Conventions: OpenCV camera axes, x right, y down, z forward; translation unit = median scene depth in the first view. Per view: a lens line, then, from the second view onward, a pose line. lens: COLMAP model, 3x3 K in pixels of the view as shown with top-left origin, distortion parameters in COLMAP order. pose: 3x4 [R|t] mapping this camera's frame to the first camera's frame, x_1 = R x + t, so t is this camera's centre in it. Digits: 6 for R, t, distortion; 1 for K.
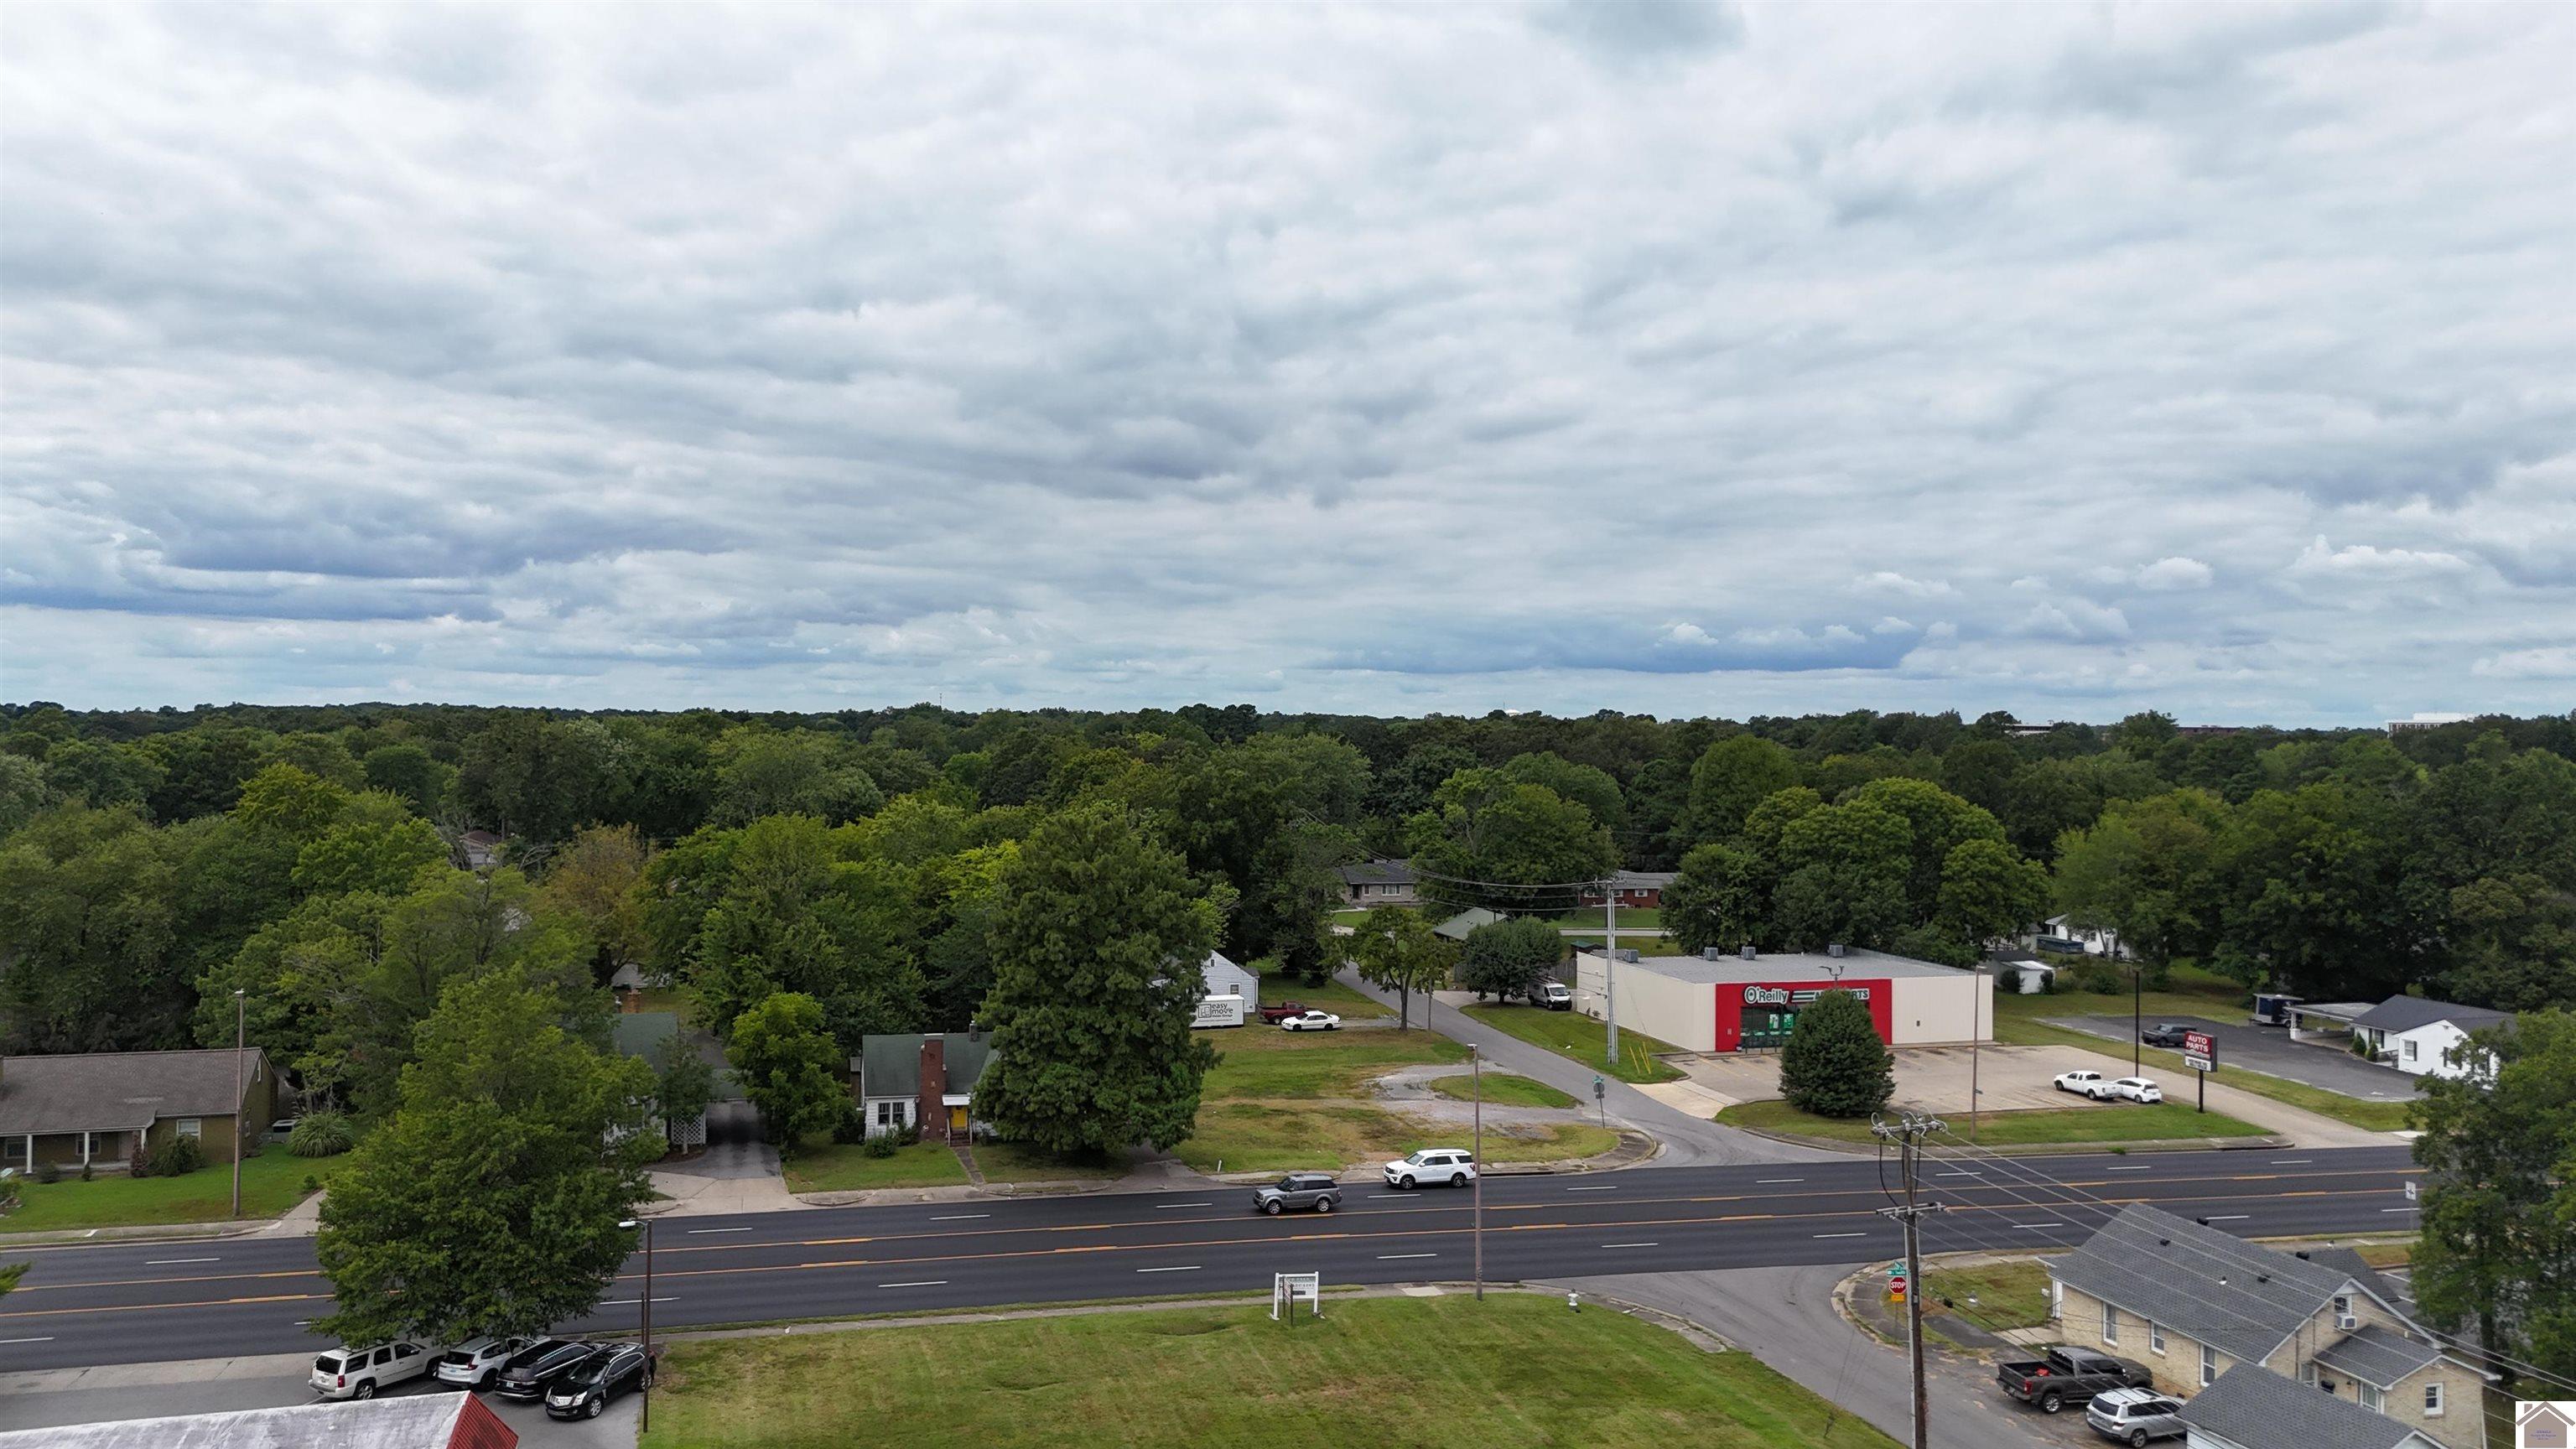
lens RADIAL K [[1901.8, 0, 1280.8], [0, 1901.8, 739.3], [0, 0, 1]] dist [0.033585, -0.028010]
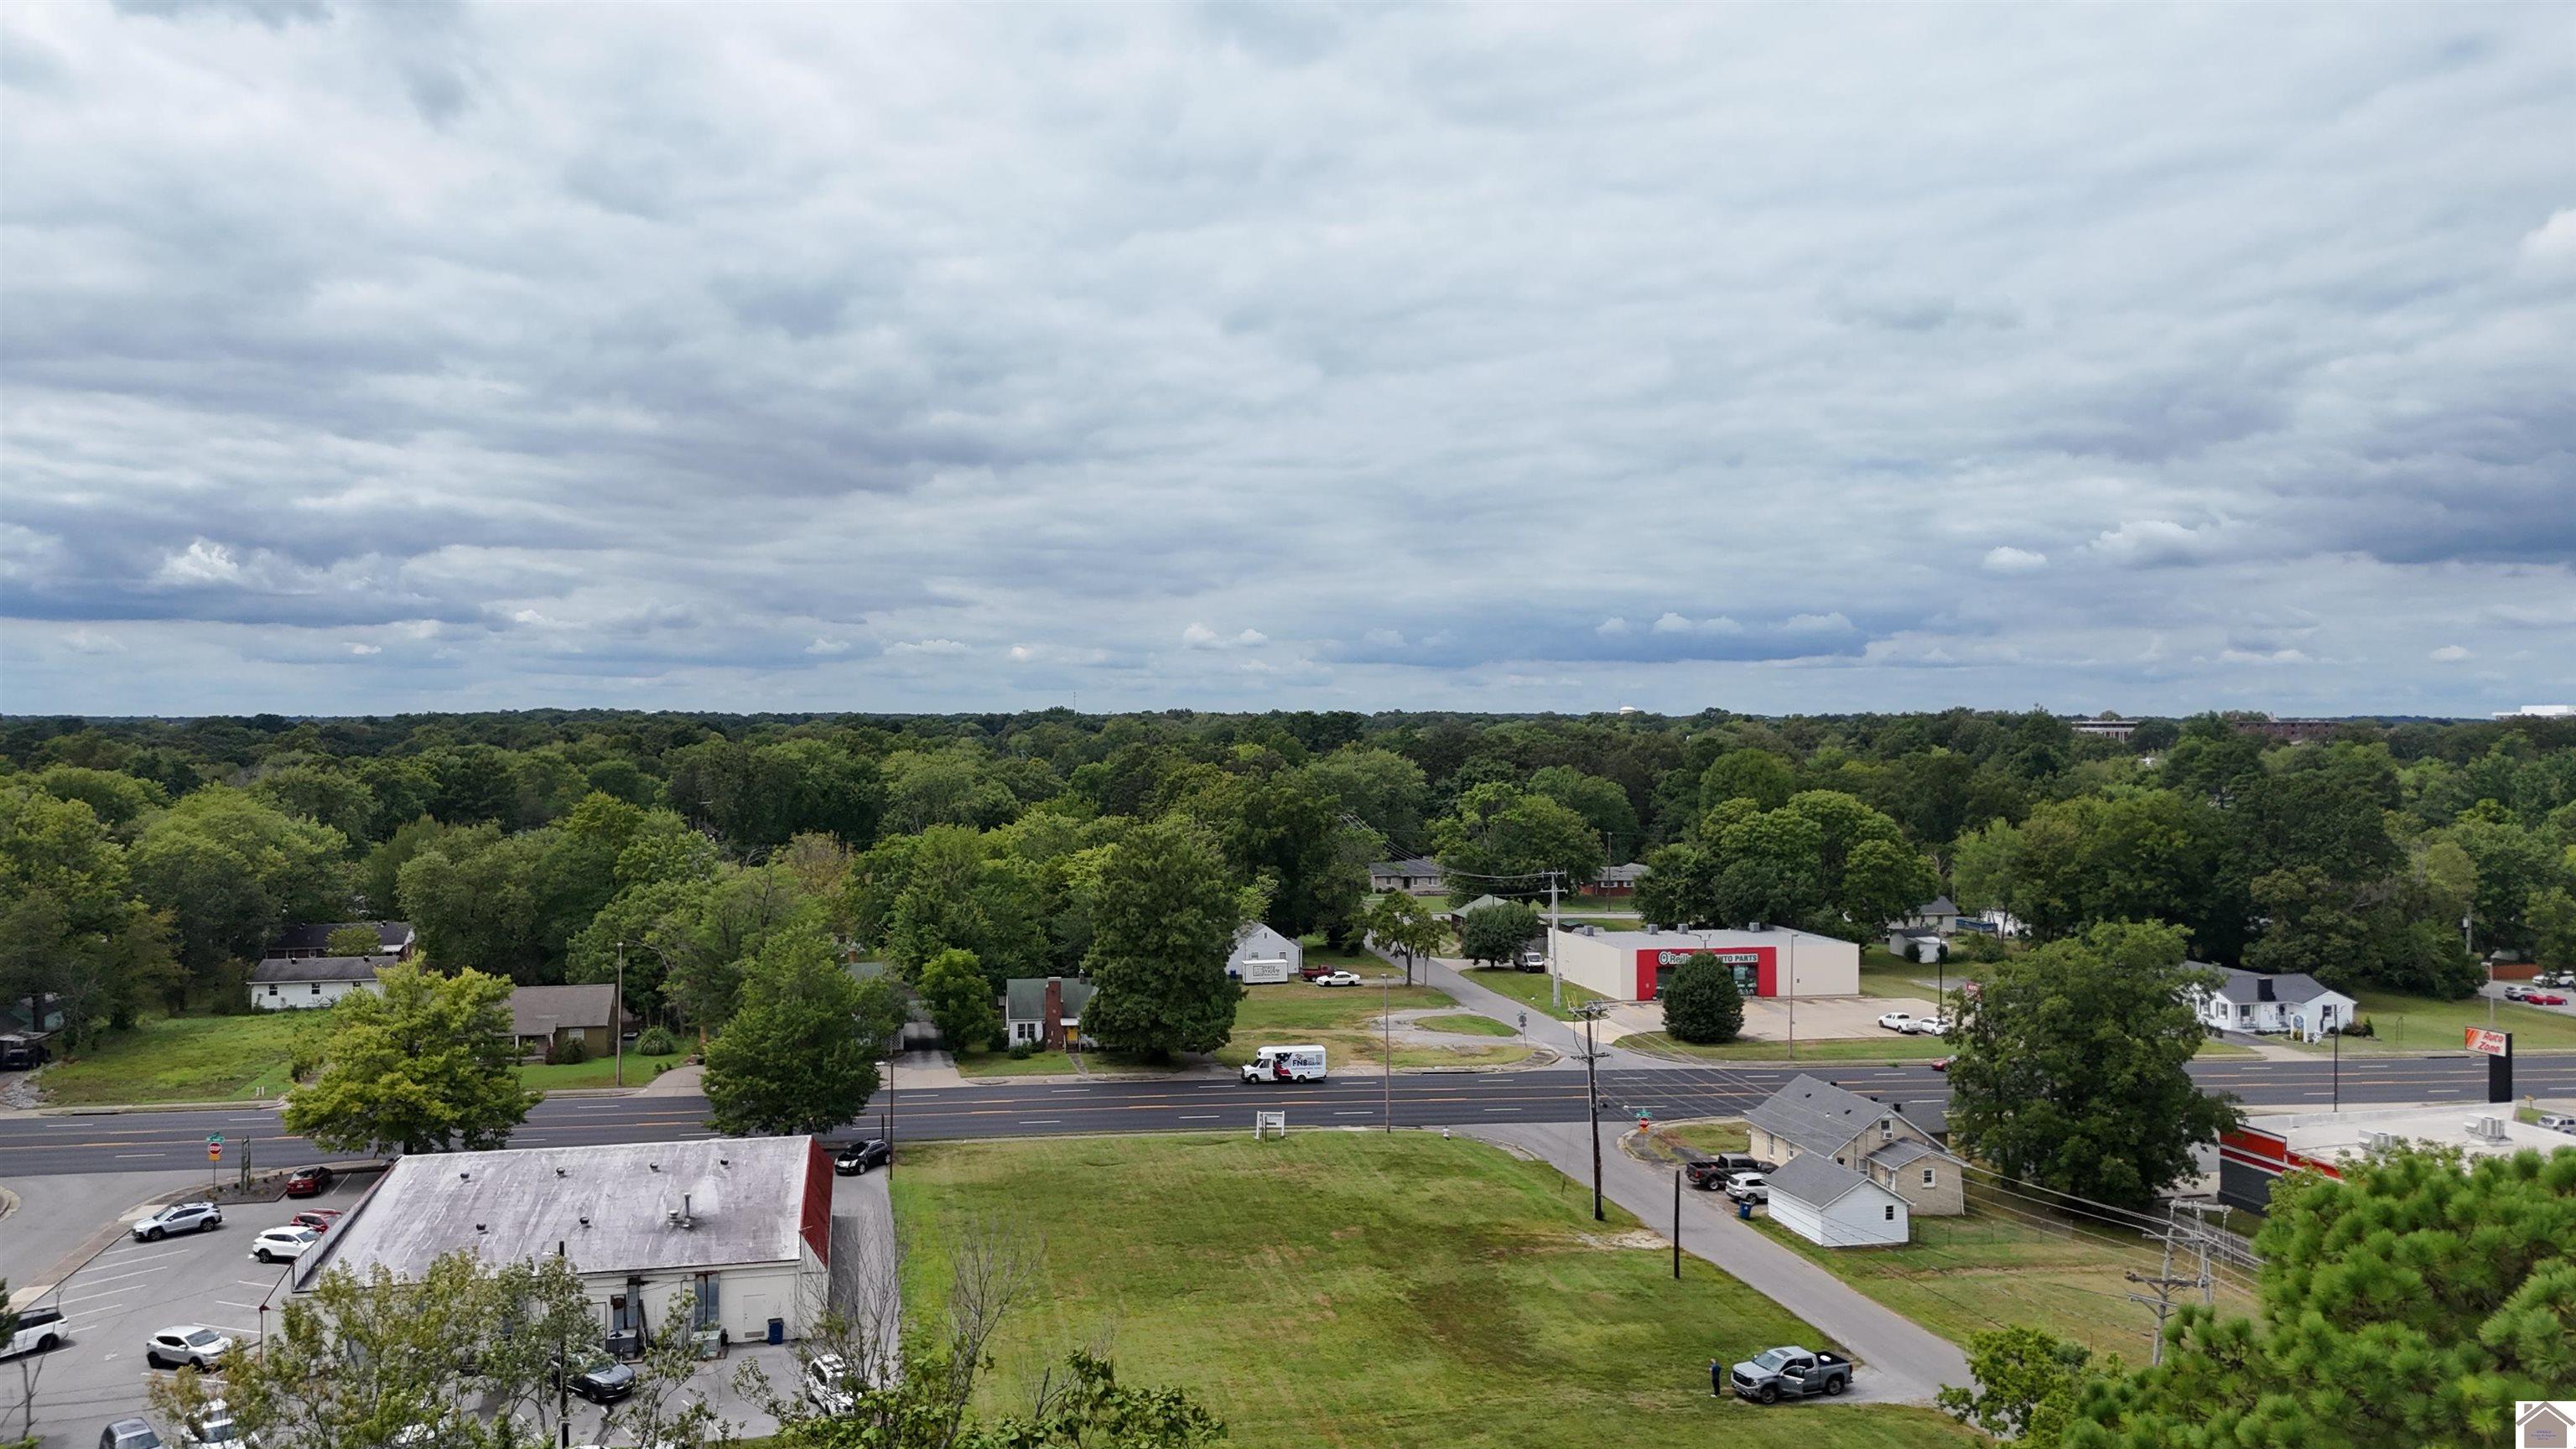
lens RADIAL K [[1901.8, 0, 1290.1], [0, 1901.8, 717.5], [0, 0, 1]] dist [0.033585, -0.028010]
pose [[0.997879, -0.007510, -0.064662, 0.080589], [0.006973, 0.999939, -0.008537, -0.027271], [0.064722, 0.008068, 0.997871, -0.383948]]
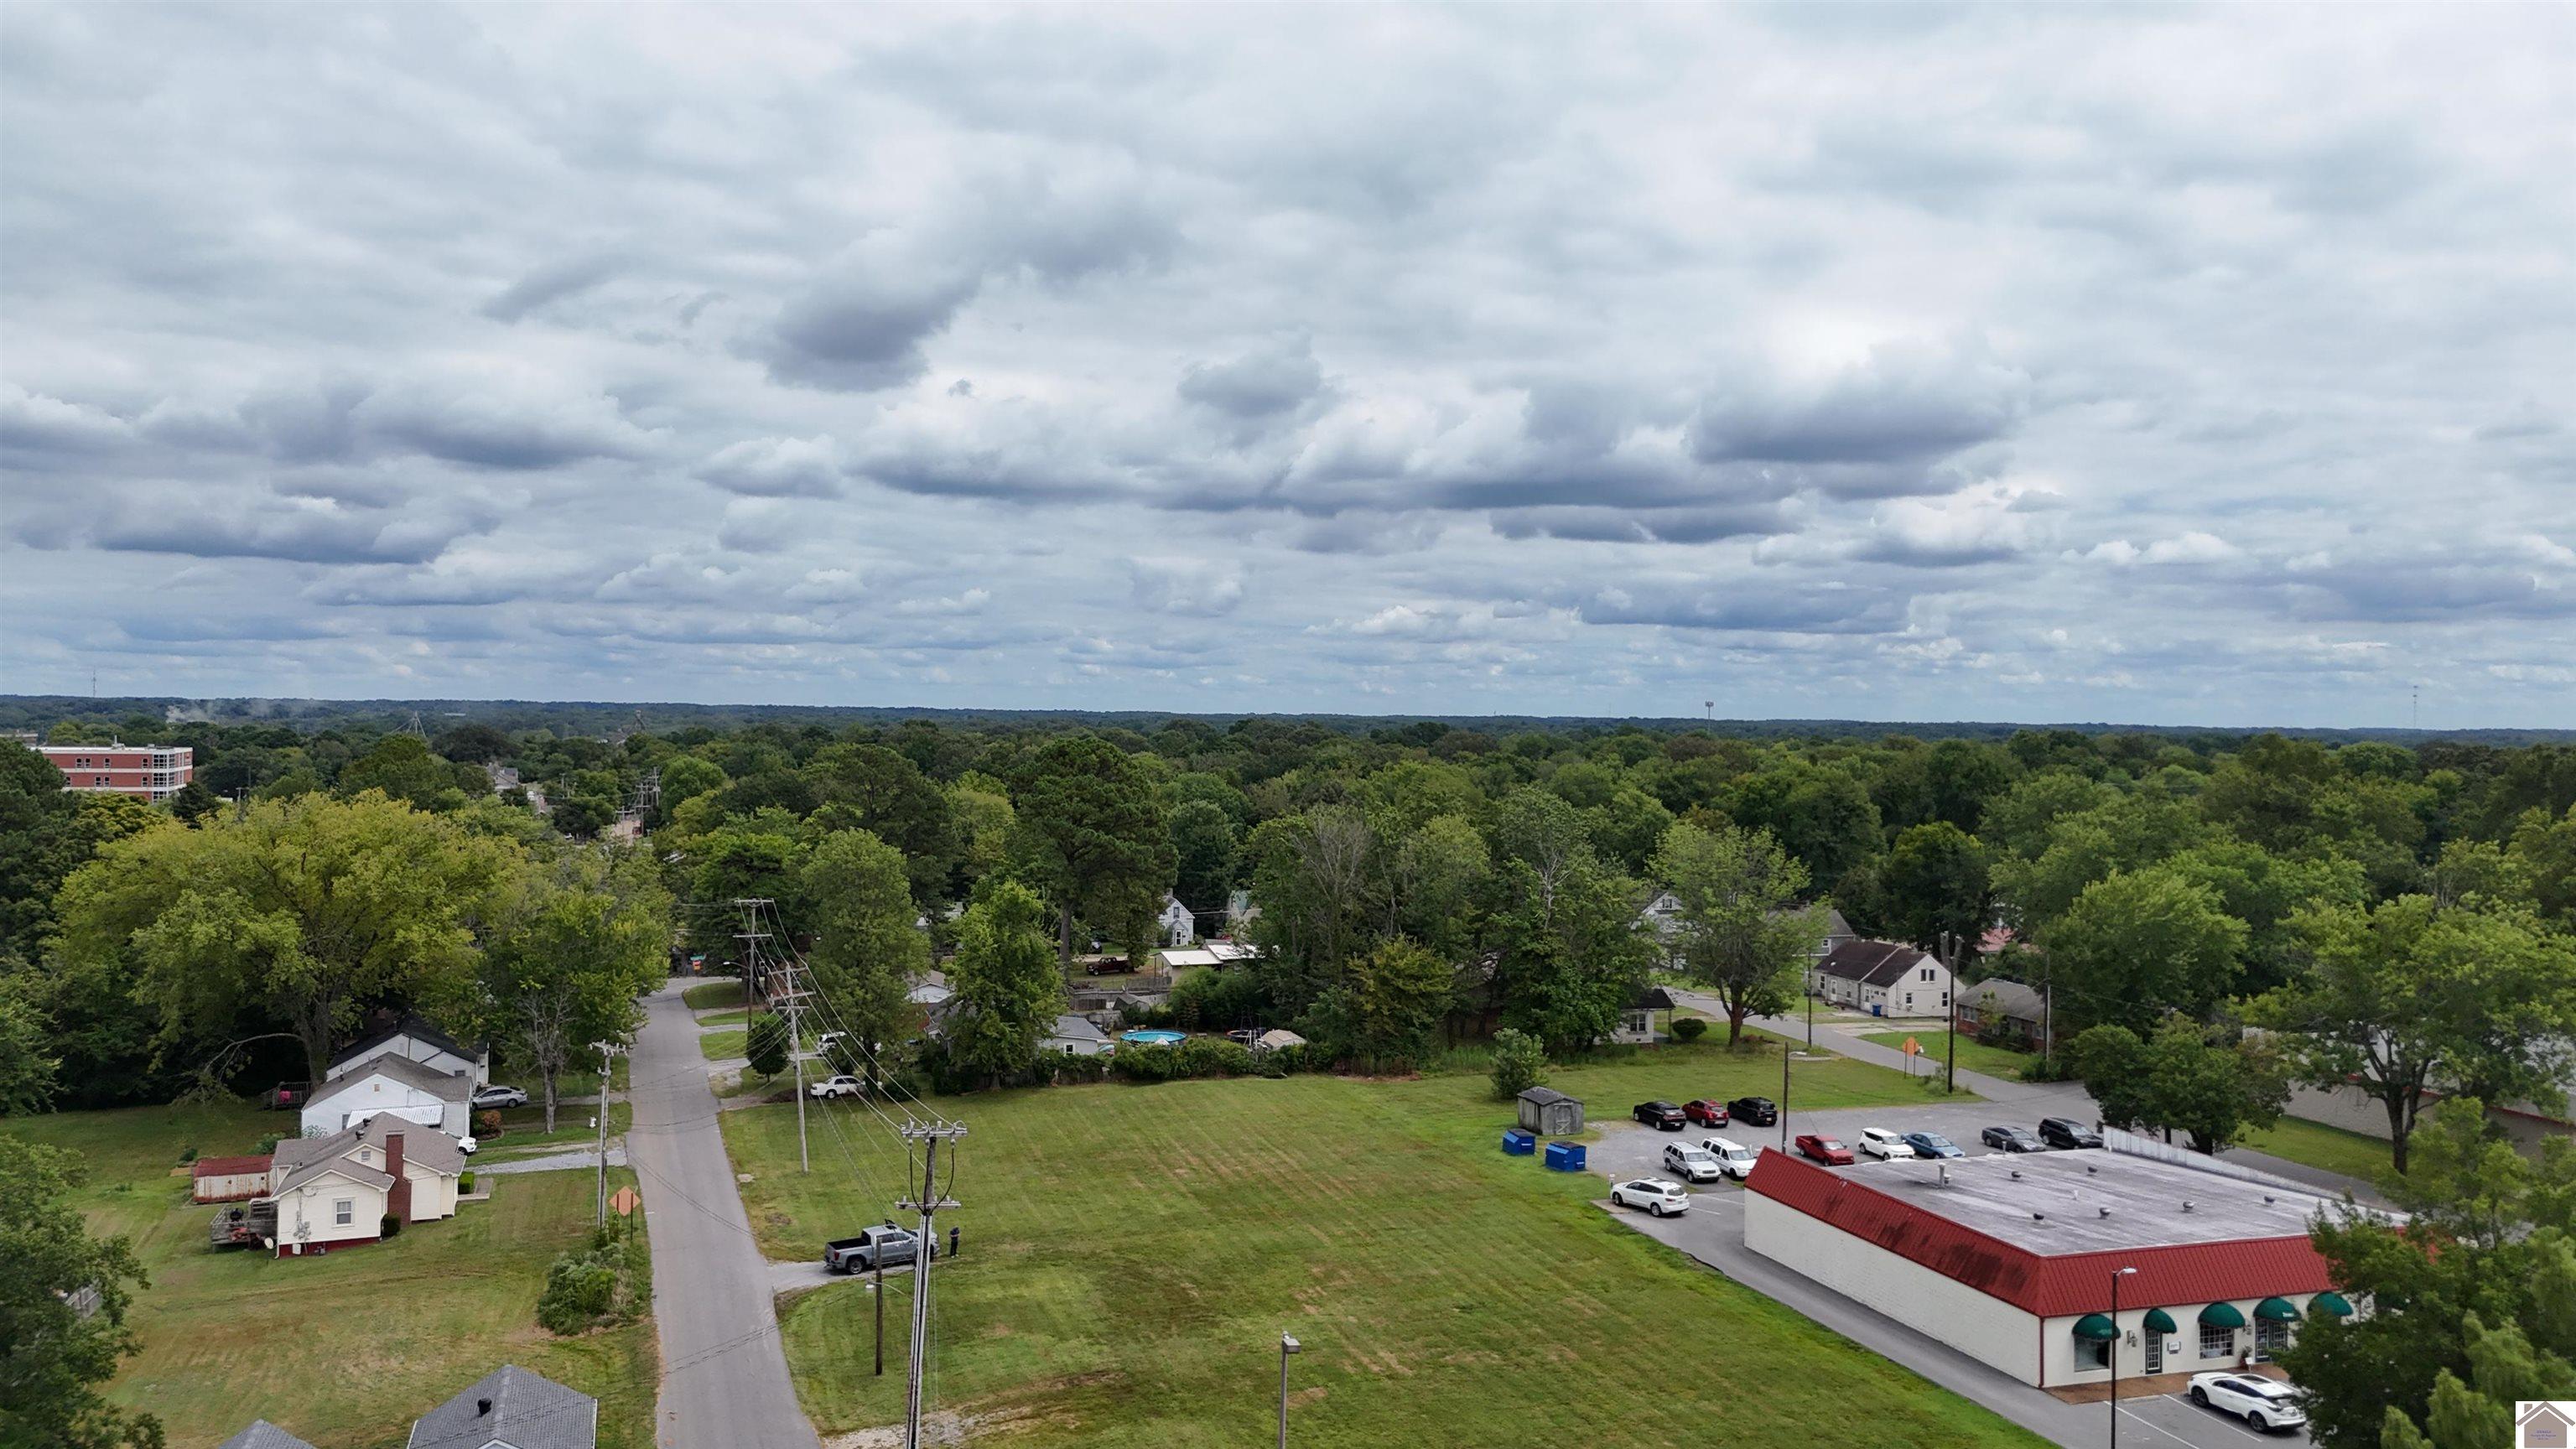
lens RADIAL K [[1901.8, 0, 1281.4], [0, 1901.8, 710.1], [0, 0, 1]] dist [0.033585, -0.028010]
pose [[-0.999523, -0.011824, -0.028516, 0.076424], [-0.011409, 0.999827, -0.014705, -0.011559], [0.028685, -0.014372, -0.999485, 0.962201]]
